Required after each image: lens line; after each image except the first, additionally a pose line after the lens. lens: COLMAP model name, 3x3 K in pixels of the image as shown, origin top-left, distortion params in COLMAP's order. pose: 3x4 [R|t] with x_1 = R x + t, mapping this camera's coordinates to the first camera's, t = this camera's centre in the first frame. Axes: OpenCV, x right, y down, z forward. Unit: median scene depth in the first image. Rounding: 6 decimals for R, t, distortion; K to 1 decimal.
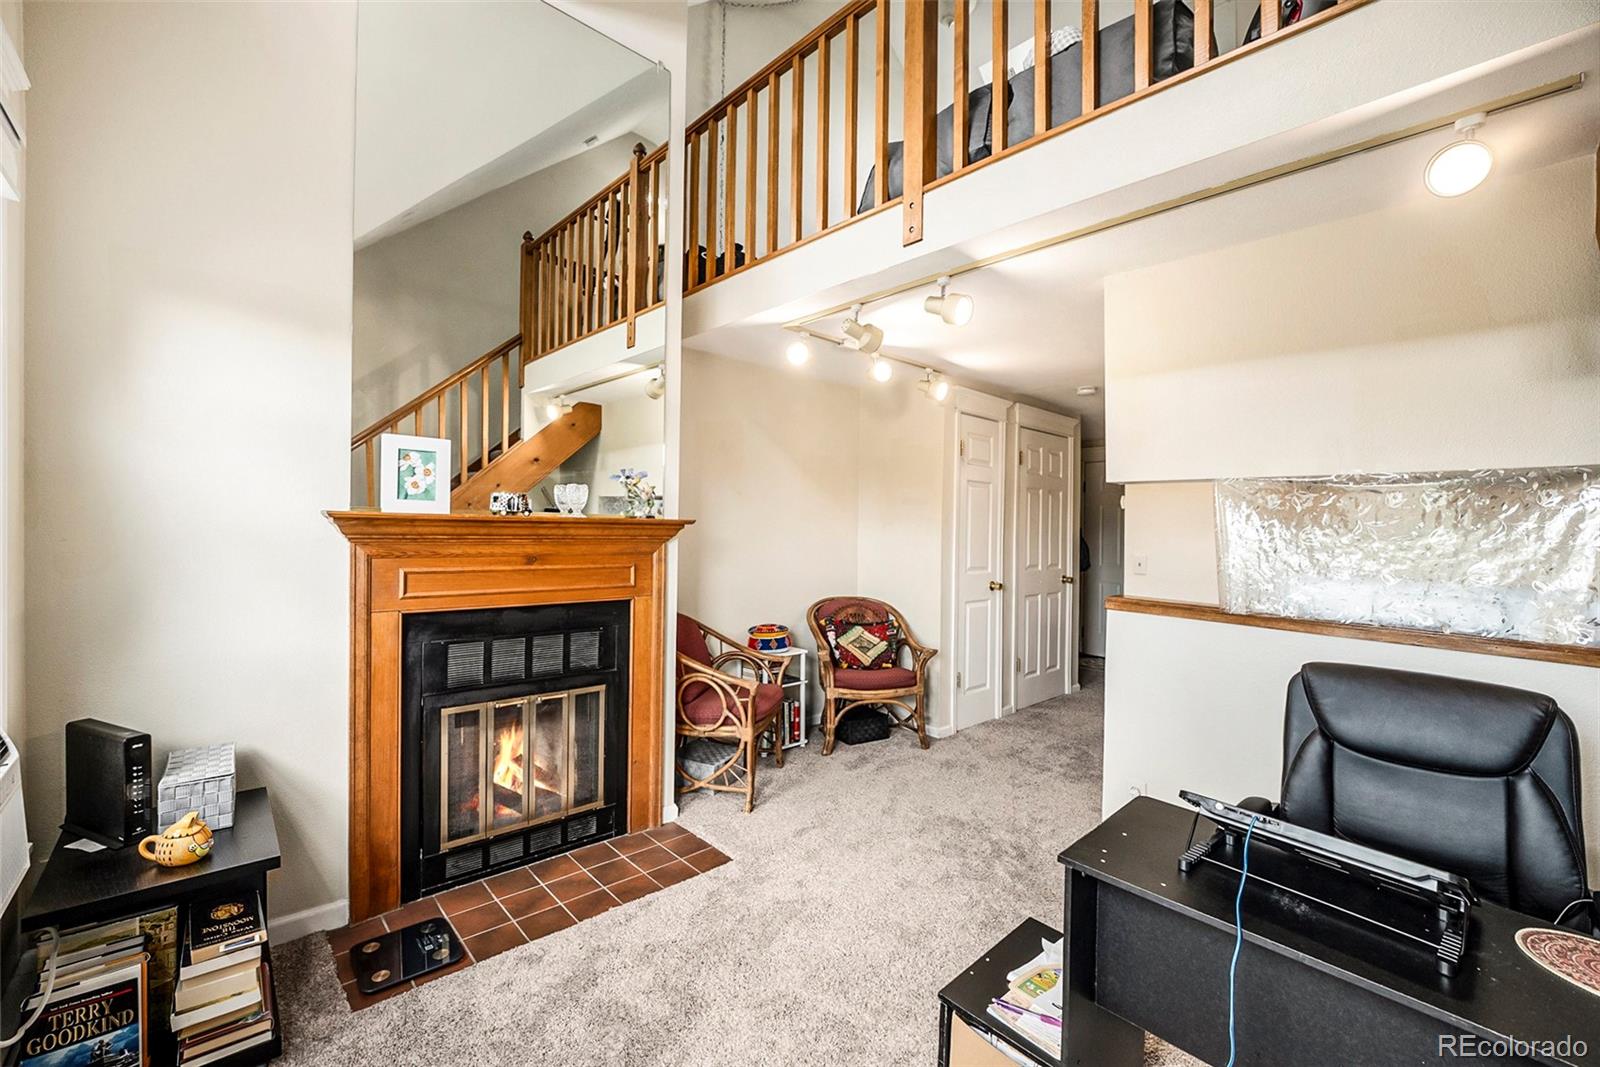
lens RADIAL K [[655.0, 0, 809.7], [0, 655.0, 523.1], [0, 0, 1]] dist [-0.027430, 0.002649]
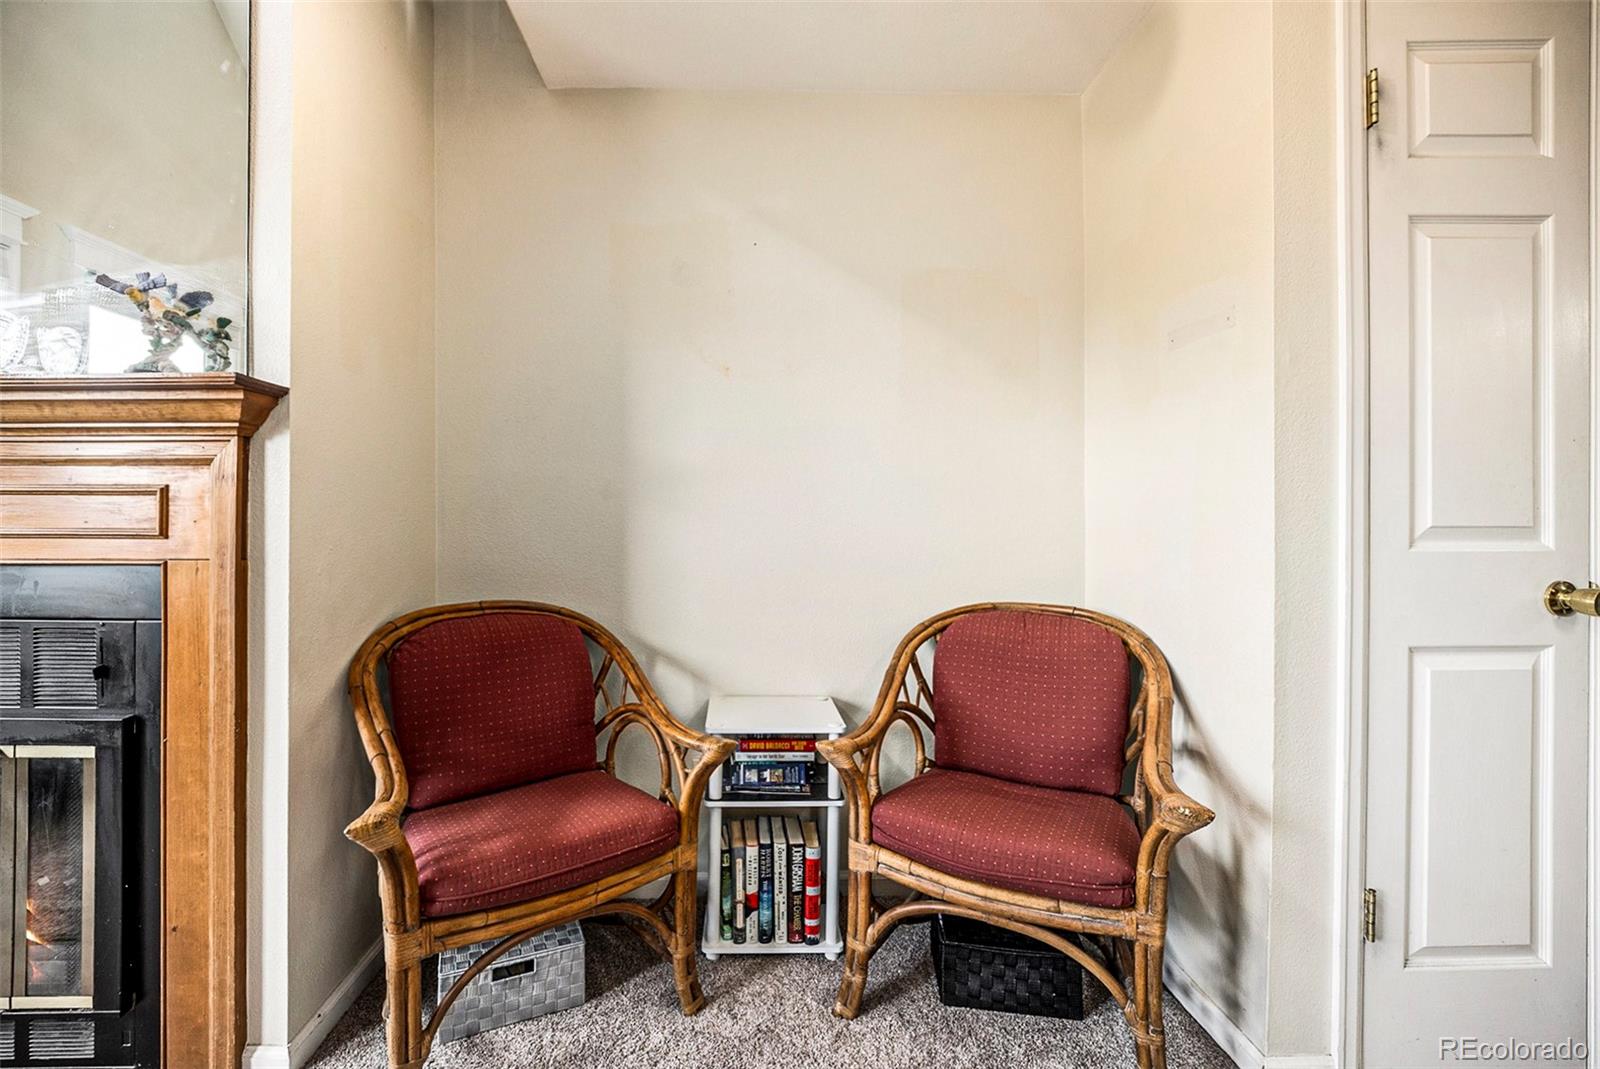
lens RADIAL K [[655.0, 0, 734.7], [0, 655.0, 519.5], [0, 0, 1]] dist [-0.027430, 0.002649]
pose [[0.743757, -0.017328, -0.668226, 0.329185], [0.018430, 0.999816, -0.005414, 0.097960], [0.668197, -0.008288, 0.743939, 0.970258]]
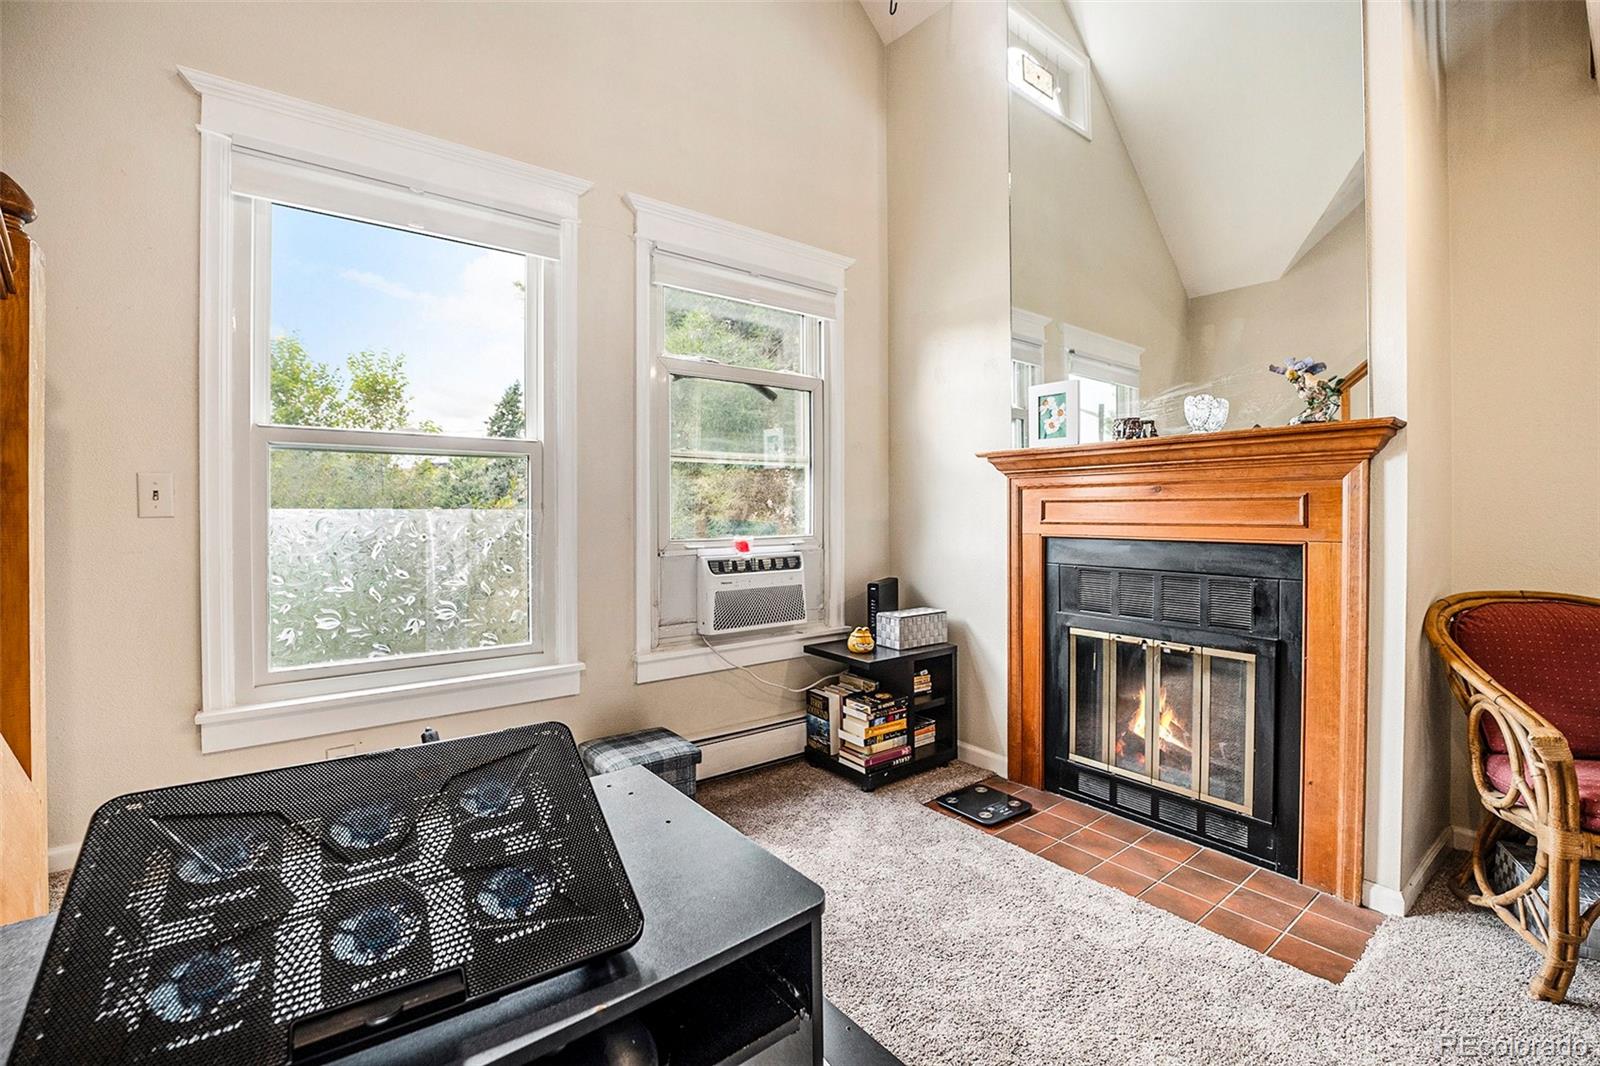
lens RADIAL K [[655.0, 0, 798.4], [0, 655.0, 517.3], [0, 0, 1]] dist [-0.027430, 0.002649]
pose [[-0.089694, -0.021613, -0.995735, 0.475215], [-0.000186, 0.999765, -0.021684, 0.106448], [0.995969, -0.001760, -0.089677, 0.546375]]
